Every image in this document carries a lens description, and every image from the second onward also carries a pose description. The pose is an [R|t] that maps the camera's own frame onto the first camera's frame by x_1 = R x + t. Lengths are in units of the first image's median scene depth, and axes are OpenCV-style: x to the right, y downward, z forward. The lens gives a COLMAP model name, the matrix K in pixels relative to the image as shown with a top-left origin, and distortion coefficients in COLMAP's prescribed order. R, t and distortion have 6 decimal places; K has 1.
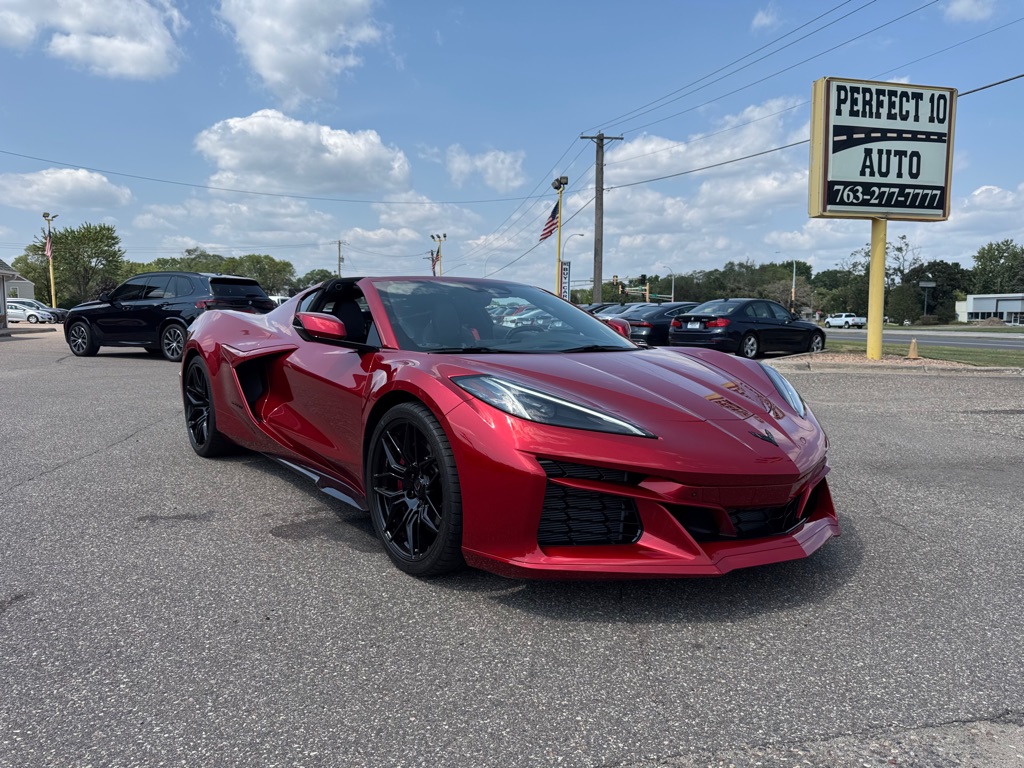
lens RADIAL K [[739.9, 0, 508.0], [0, 739.9, 387.4], [0, 0, 1]] dist [0.004425, -0.010832]
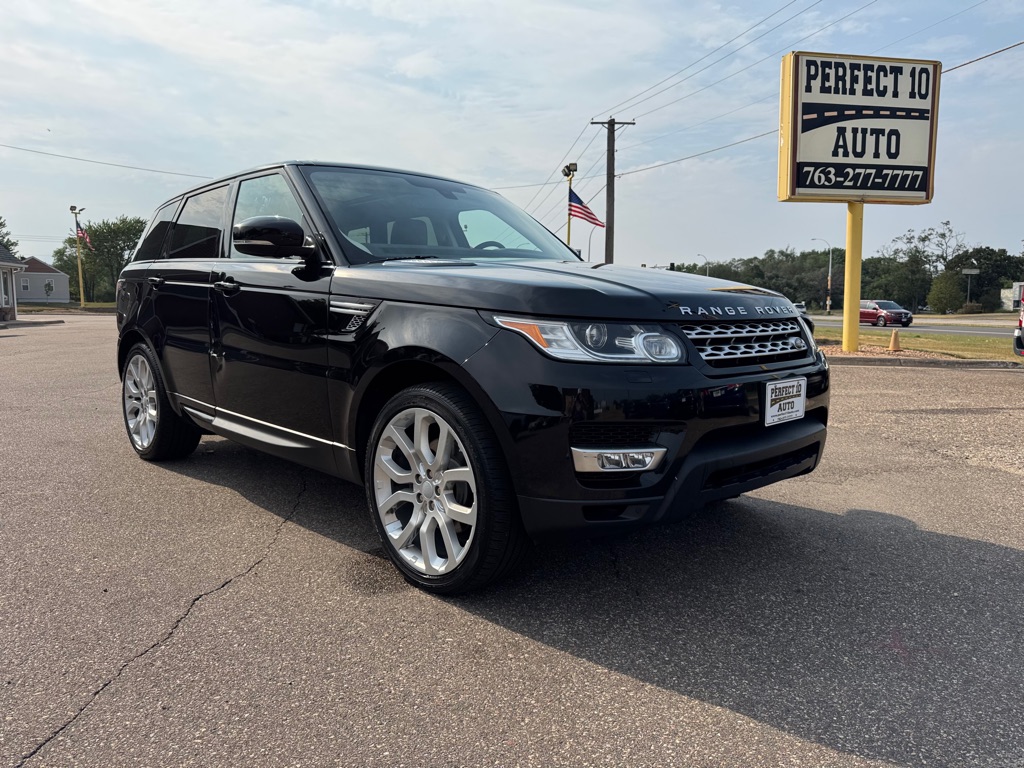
lens RADIAL K [[741.3, 0, 514.1], [0, 741.3, 386.6], [0, 0, 1]] dist [-0.002937, -0.003268]
pose [[0.998912, 0.001423, -0.046608, 0.114786], [-0.000836, 0.999920, 0.012600, -0.004950], [0.046622, -0.012547, 0.998834, 0.037432]]
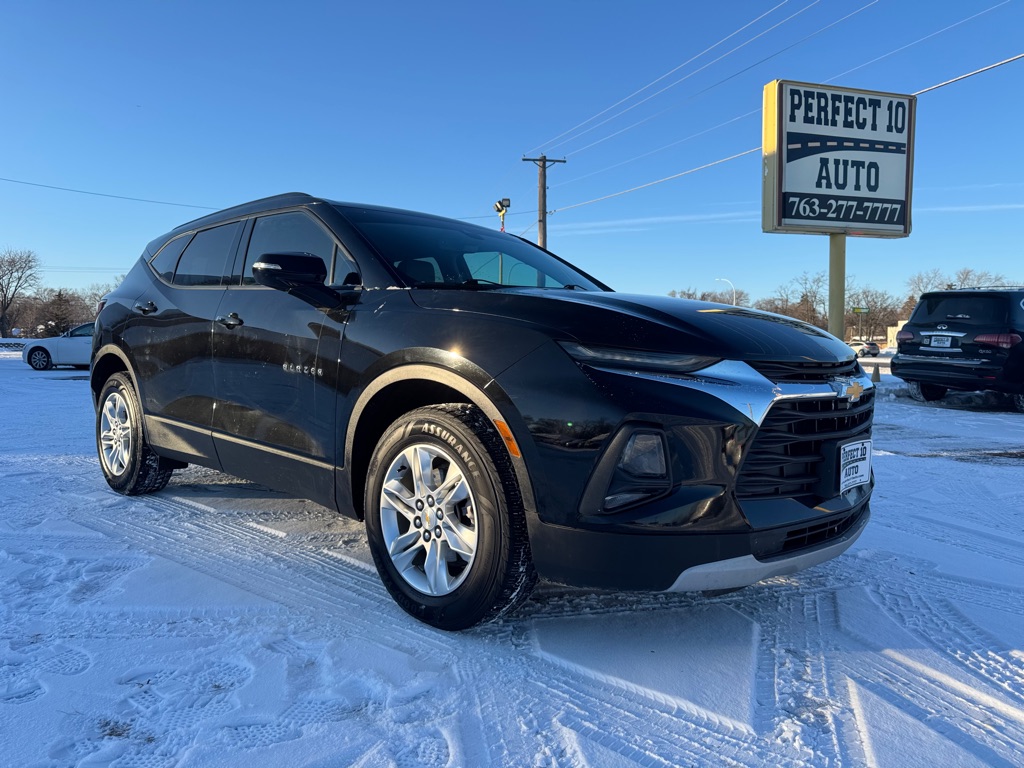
lens RADIAL K [[741.2, 0, 501.0], [0, 741.2, 384.8], [0, 0, 1]] dist [0.001000, 0.006113]
pose [[0.998315, -0.003930, 0.057888, 0.030696], [0.006292, 0.999153, -0.040667, -0.006119], [-0.057679, 0.040963, 0.997494, 0.113611]]
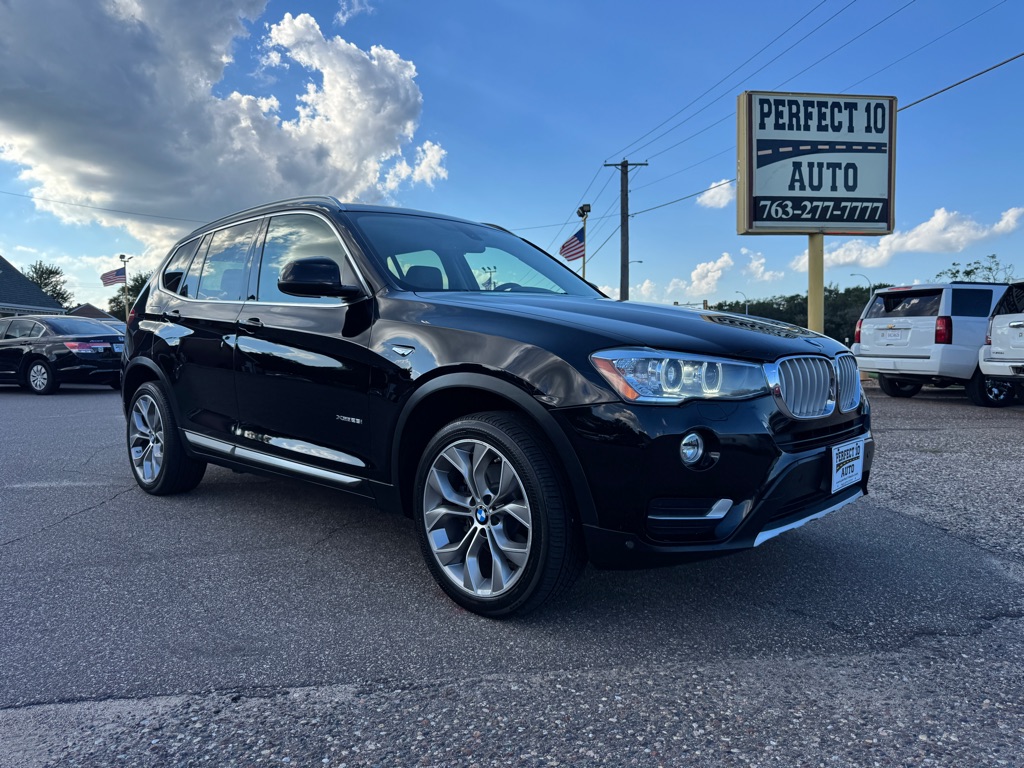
lens RADIAL K [[741.8, 0, 513.3], [0, 741.8, 388.0], [0, 0, 1]] dist [-0.000605, -0.005349]
pose [[0.993926, -0.007949, -0.109759, 0.221873], [0.003512, 0.999171, -0.040564, 0.008029], [0.109991, 0.039932, 0.993130, 0.015121]]
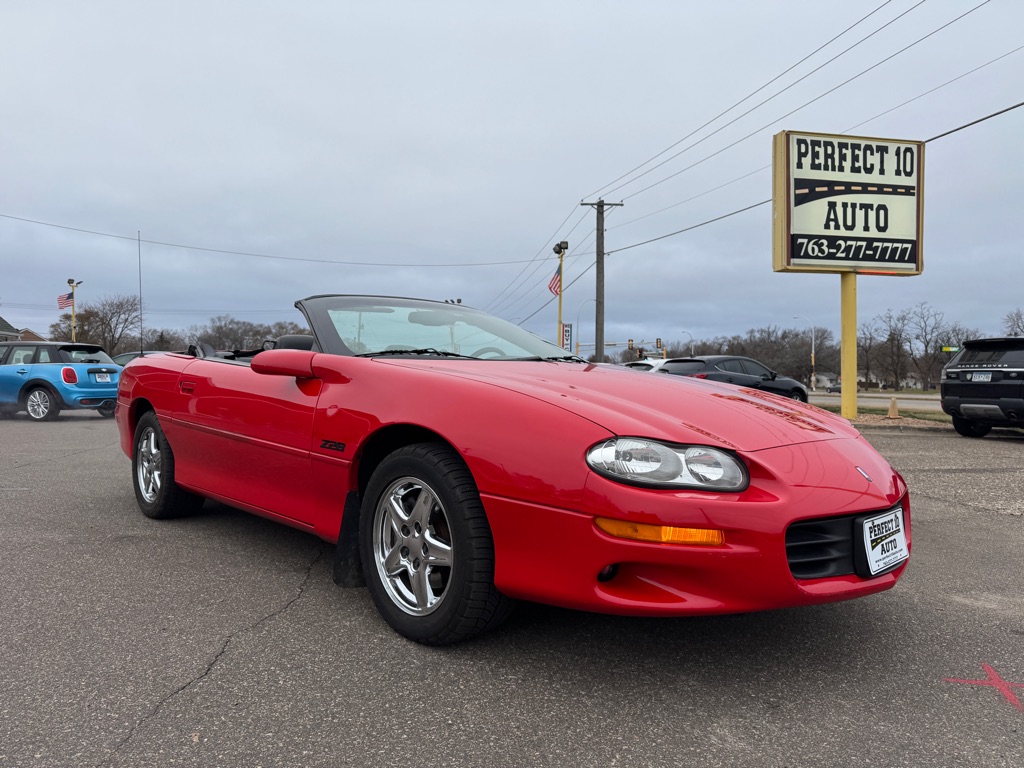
lens RADIAL K [[734.3, 0, 510.6], [0, 734.3, 386.9], [0, 0, 1]] dist [-0.001674, -0.002790]
pose [[0.999434, 0.002365, -0.033568, 0.095947], [-0.005372, 0.995946, -0.089787, 0.008793], [0.033220, 0.089917, 0.995395, 0.046260]]
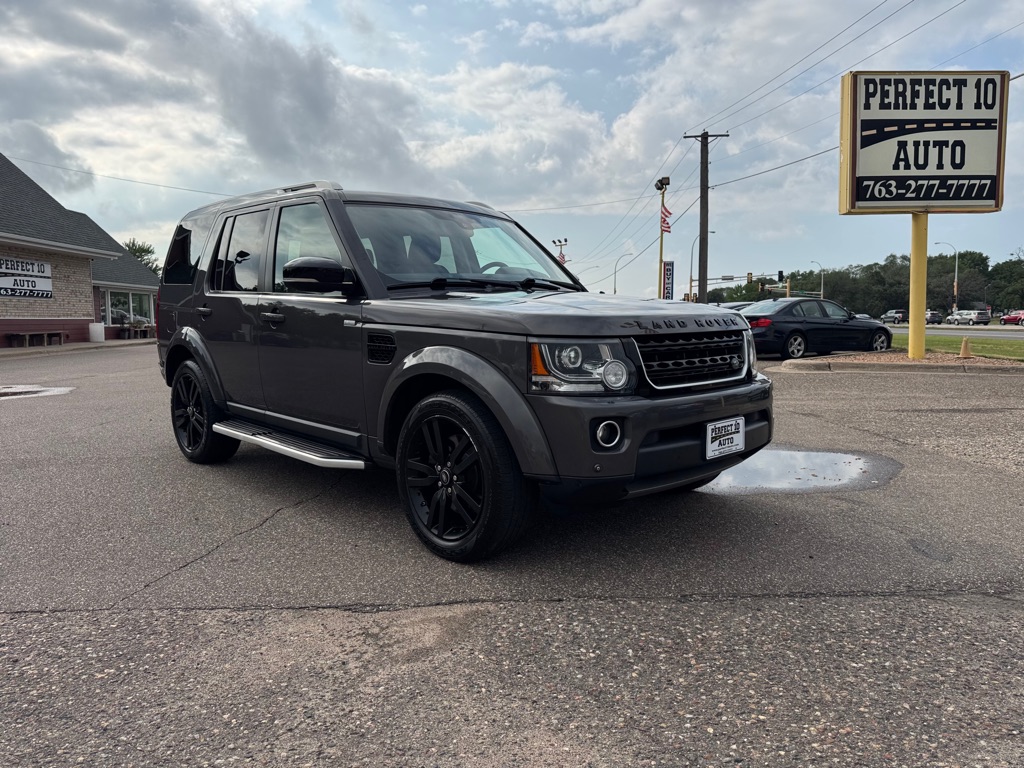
lens RADIAL K [[739.4, 0, 507.9], [0, 739.4, 387.5], [0, 0, 1]] dist [0.002123, -0.009075]
pose [[0.980028, 0.001164, -0.198858, 0.172052], [-0.001764, 0.999994, -0.002839, 0.003180], [0.198854, 0.003133, 0.980024, -0.048149]]
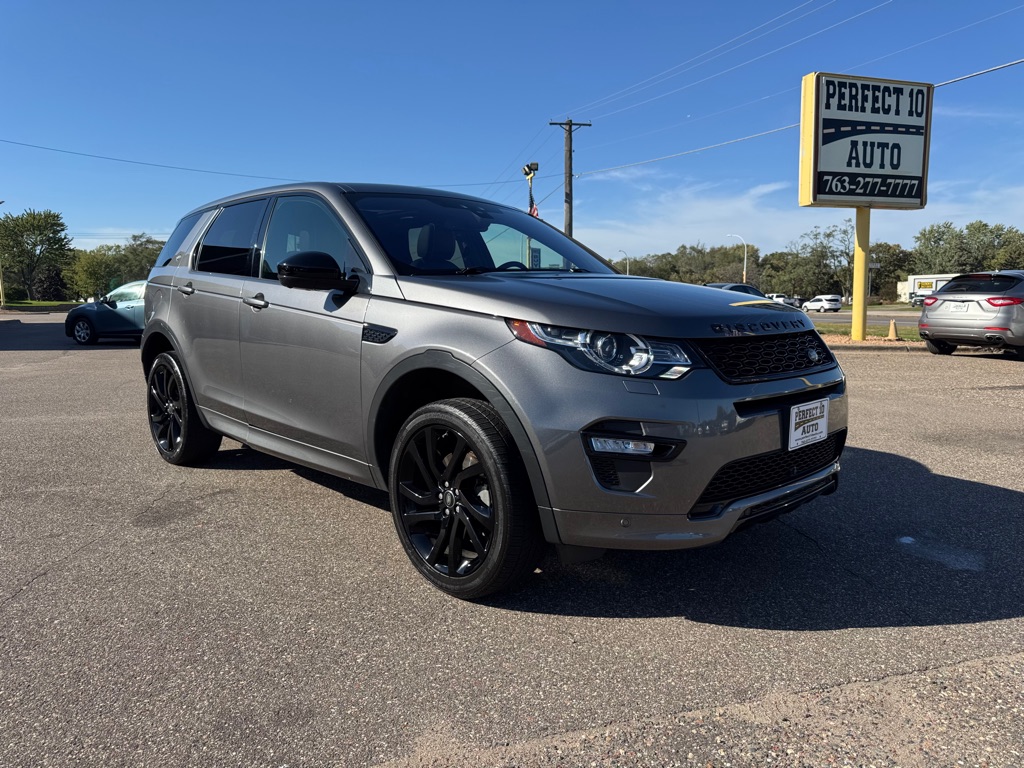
lens RADIAL K [[739.4, 0, 510.4], [0, 739.4, 386.3], [0, 0, 1]] dist [0.004684, -0.012194]
pose [[0.997623, -0.018505, 0.066384, -0.078858], [0.017187, 0.999645, 0.020378, -0.002161], [-0.066738, -0.019189, 0.997586, -0.027317]]
